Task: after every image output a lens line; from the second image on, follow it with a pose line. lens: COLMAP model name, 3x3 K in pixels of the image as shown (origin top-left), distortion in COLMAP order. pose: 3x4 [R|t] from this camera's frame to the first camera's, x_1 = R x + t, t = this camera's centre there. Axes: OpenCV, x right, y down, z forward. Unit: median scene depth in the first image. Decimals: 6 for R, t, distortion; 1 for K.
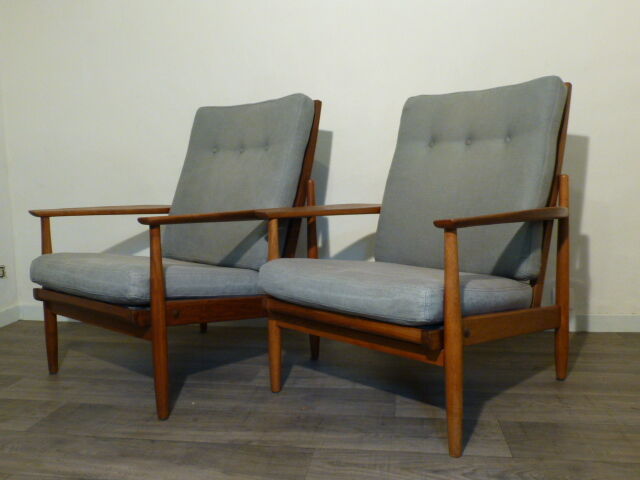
lens RADIAL K [[570.0, 0, 320.0], [0, 570.0, 240.0], [0, 0, 1]] dist [0.001656, 0.001109]
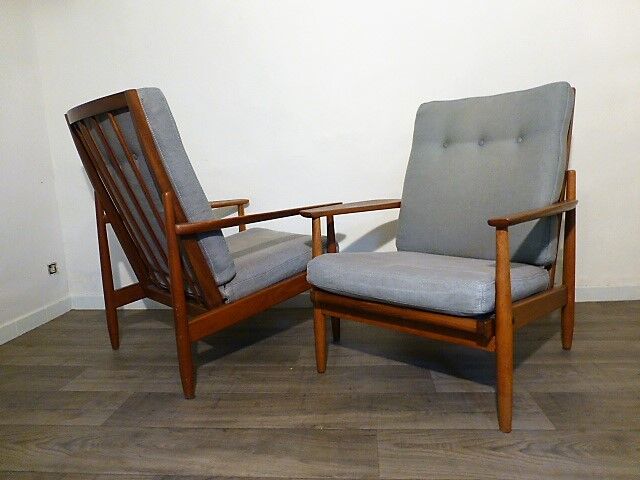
lens RADIAL K [[443.0, 0, 304.1], [0, 443.0, 239.2], [0, 0, 1]] dist [-0.003030, 0.001064]
pose [[0.997930, -0.033293, 0.055018, -0.173001], [0.030488, 0.998231, 0.051047, -0.045012], [-0.056620, -0.049264, 0.997180, 0.169281]]
